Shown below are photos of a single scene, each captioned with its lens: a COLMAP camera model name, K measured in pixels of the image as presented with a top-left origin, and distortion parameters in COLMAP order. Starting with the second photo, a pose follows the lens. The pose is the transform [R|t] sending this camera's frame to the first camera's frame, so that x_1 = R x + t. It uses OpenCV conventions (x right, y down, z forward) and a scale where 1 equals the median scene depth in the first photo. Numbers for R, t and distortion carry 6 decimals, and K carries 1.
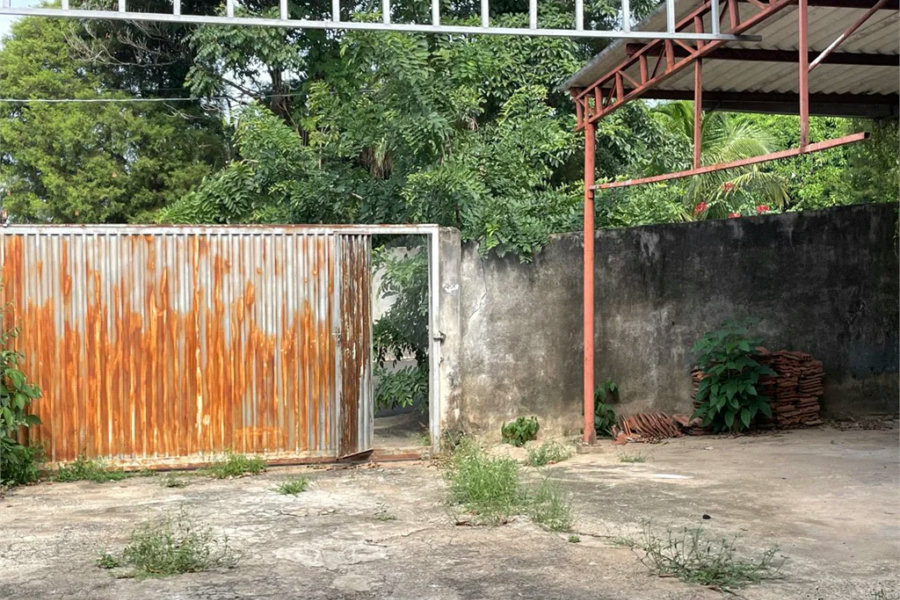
lens RADIAL K [[1209.1, 0, 475.9], [0, 1209.1, 304.3], [0, 0, 1]] dist [0.153406, -0.406776]
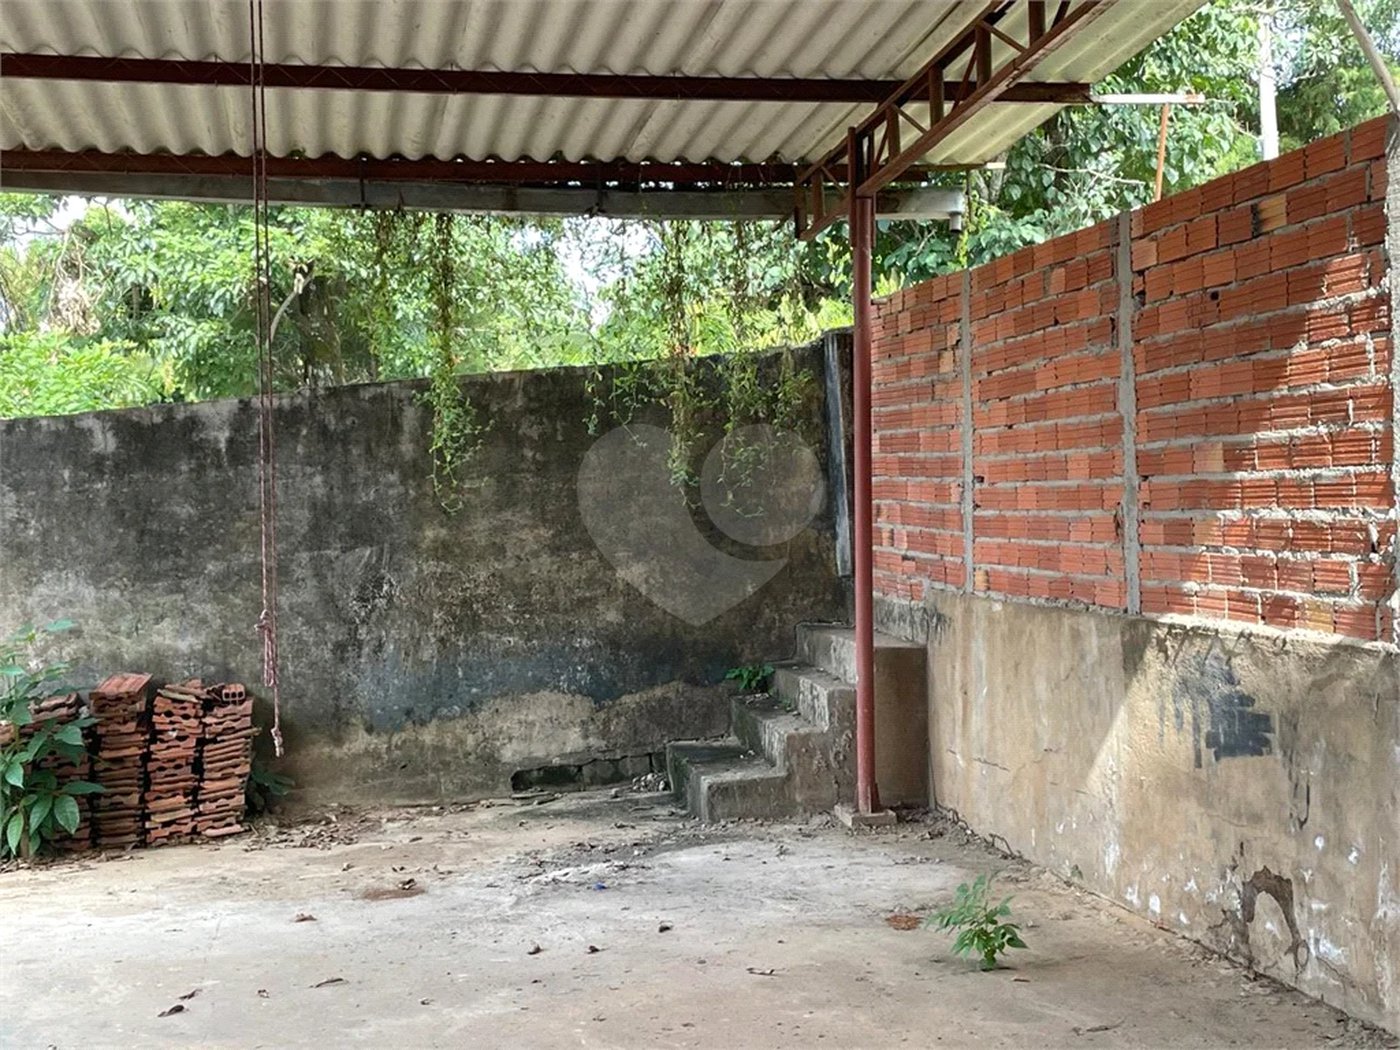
lens RADIAL K [[1866.8, 0, 719.9], [0, 1866.8, 523.0], [0, 0, 1]] dist [0.148829, -0.362833]
pose [[0.999921, -0.012428, 0.001840, 0.505244], [0.012445, 0.999872, -0.010059, -0.017110], [-0.001715, 0.010081, 0.999948, 0.263956]]
